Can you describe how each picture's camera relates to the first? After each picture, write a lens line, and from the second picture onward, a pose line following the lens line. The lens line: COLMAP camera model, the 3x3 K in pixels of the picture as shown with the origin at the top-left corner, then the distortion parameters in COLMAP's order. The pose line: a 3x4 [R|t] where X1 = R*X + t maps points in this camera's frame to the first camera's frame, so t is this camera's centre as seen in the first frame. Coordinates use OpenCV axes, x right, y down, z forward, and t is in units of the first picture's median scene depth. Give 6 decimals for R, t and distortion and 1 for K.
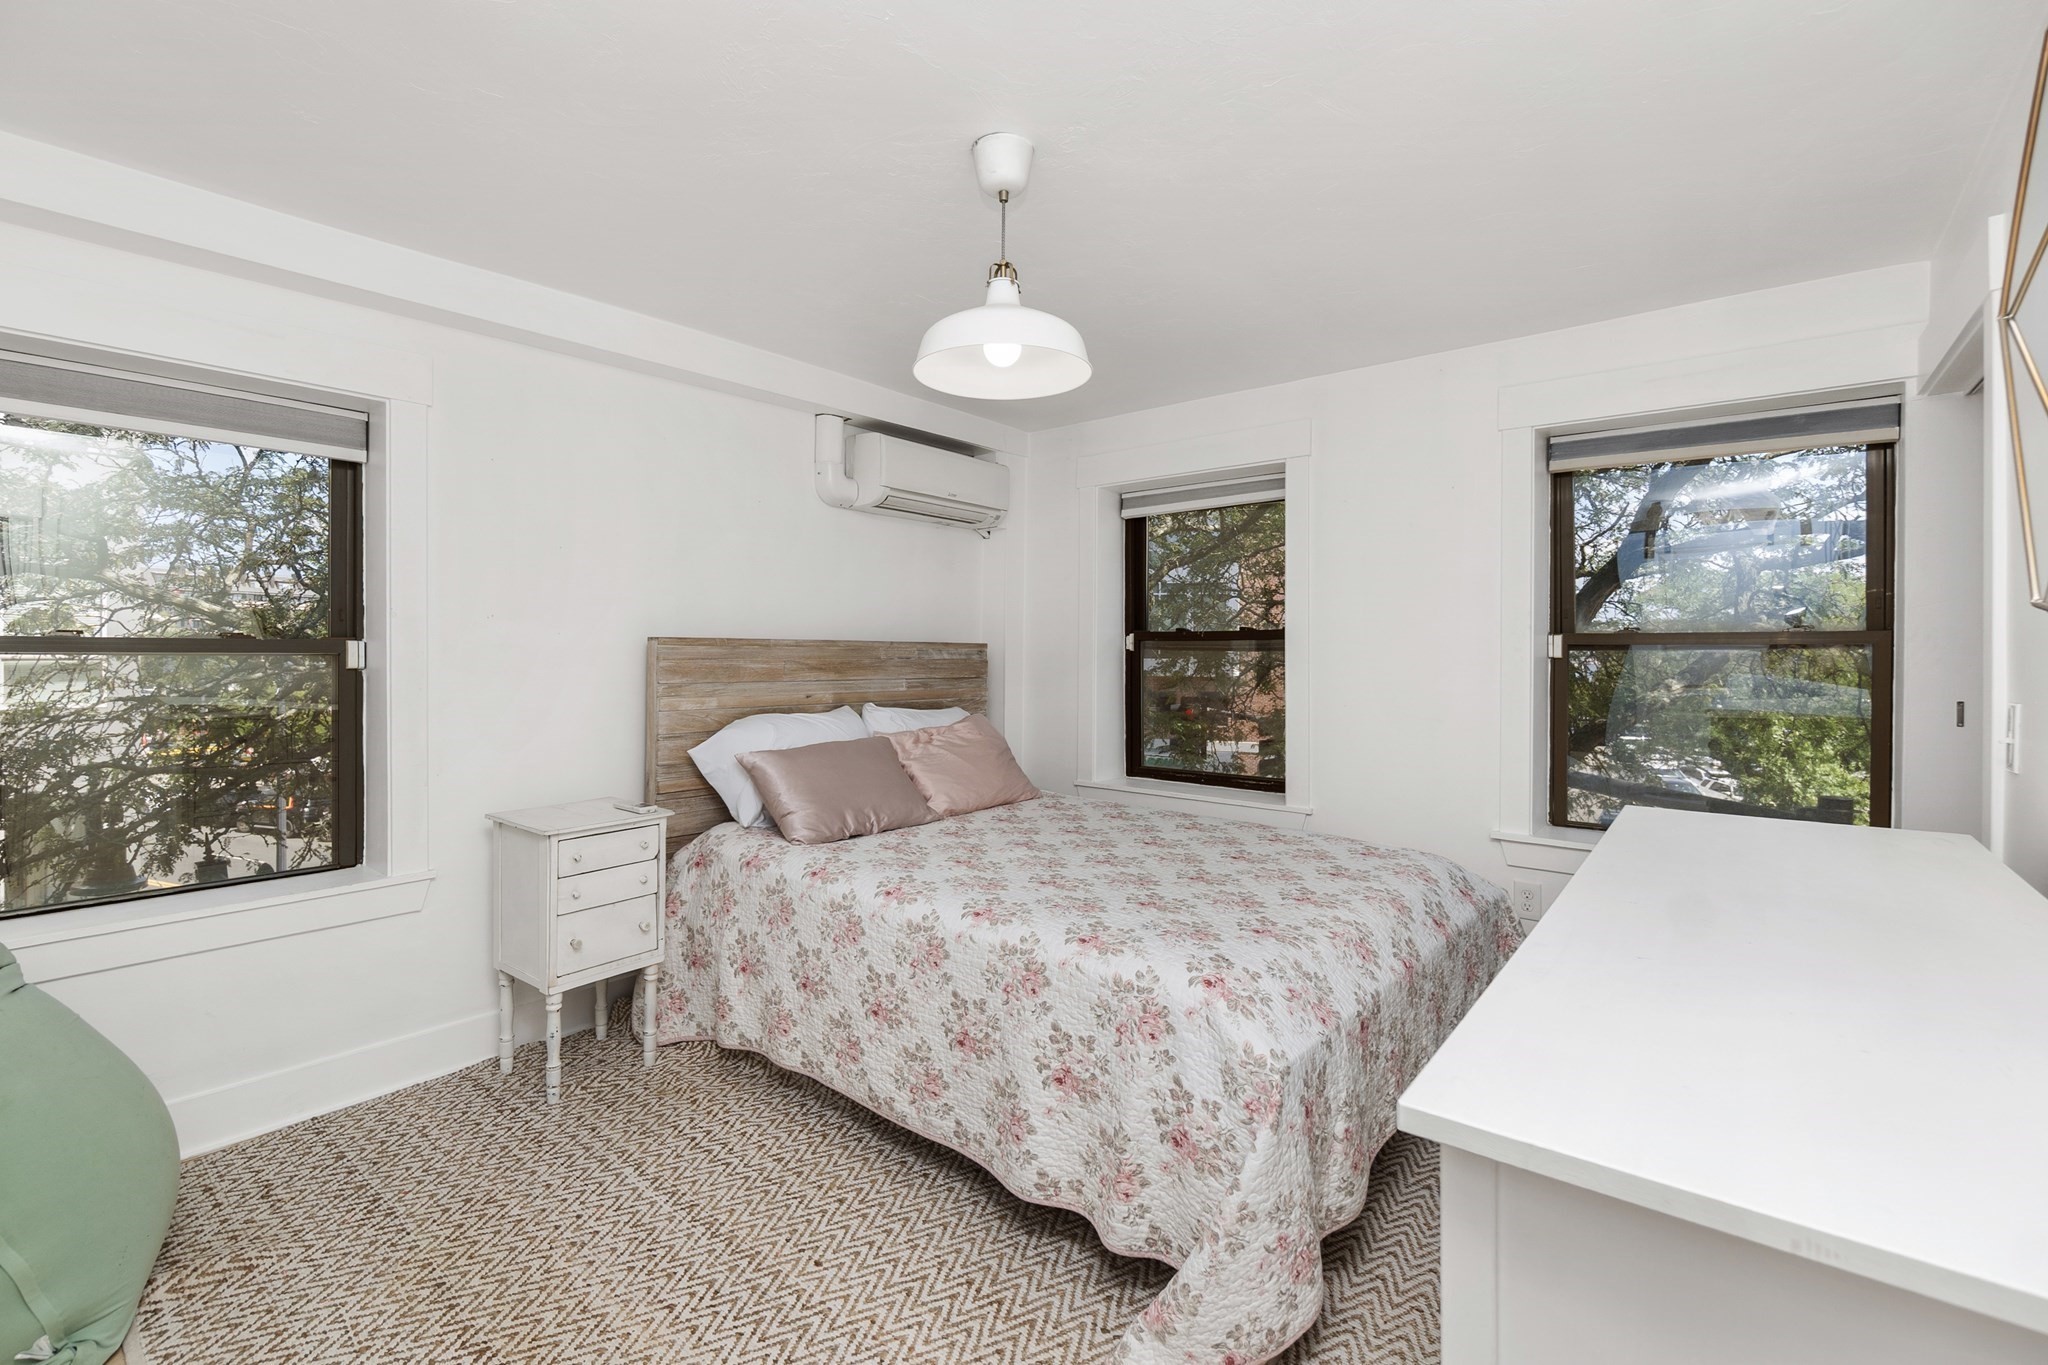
lens RADIAL K [[909.9, 0, 997.2], [0, 909.9, 644.7], [0, 0, 1]] dist [-0.000410, 0.000126]
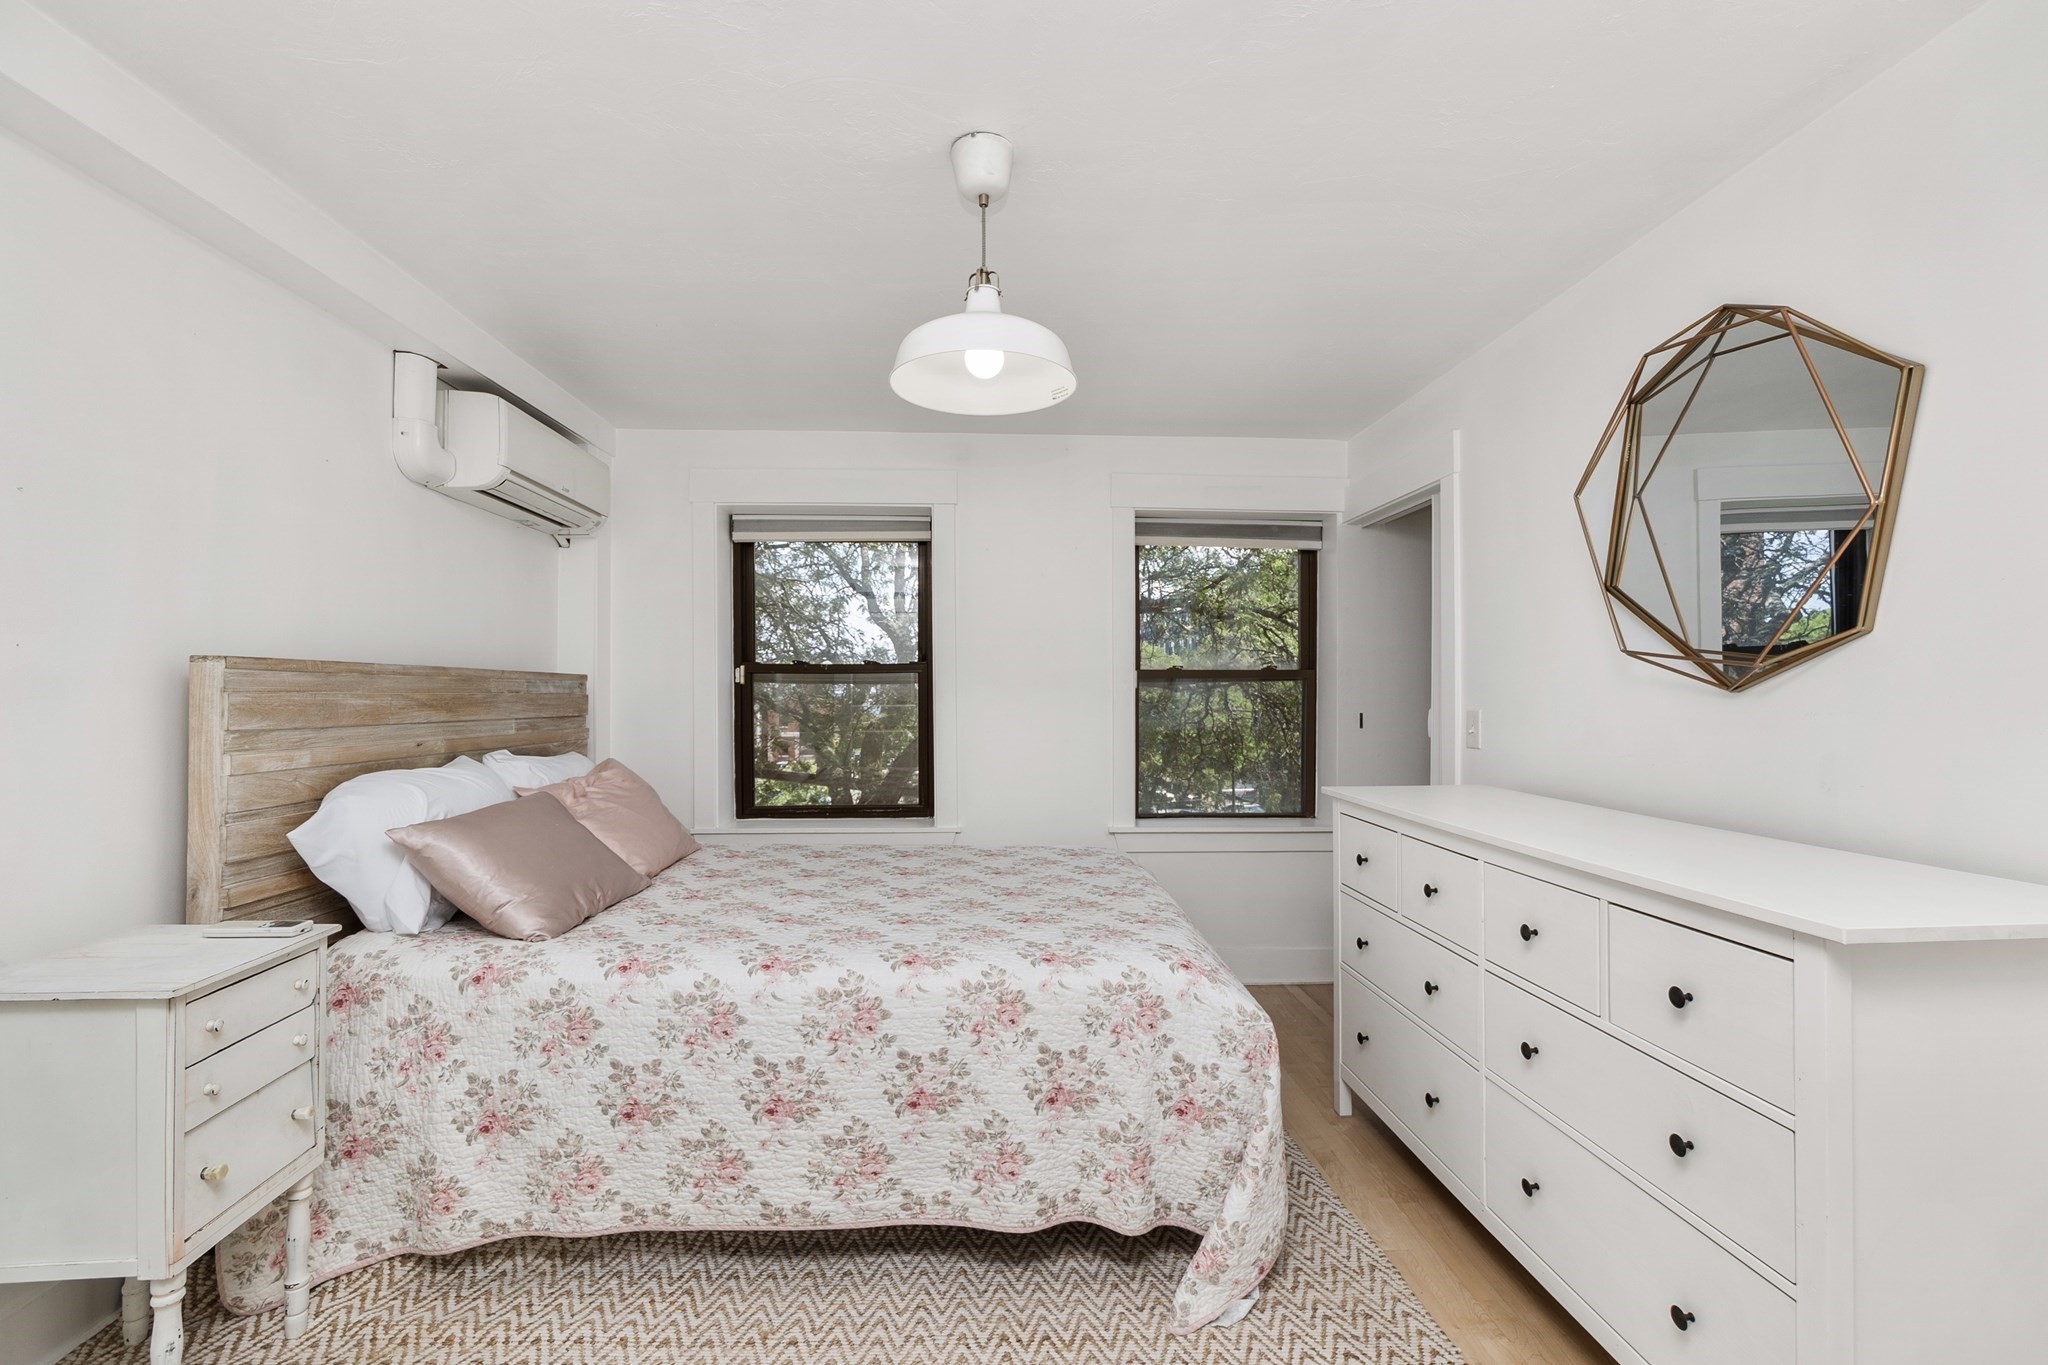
lens RADIAL K [[909.9, 0, 1019.5], [0, 909.9, 684.7], [0, 0, 1]] dist [-0.000410, 0.000126]
pose [[0.726406, 0.002547, 0.687262, -0.466181], [-0.002443, 0.999996, -0.001124, 0.012322], [-0.687262, -0.000863, 0.726409, 0.205363]]
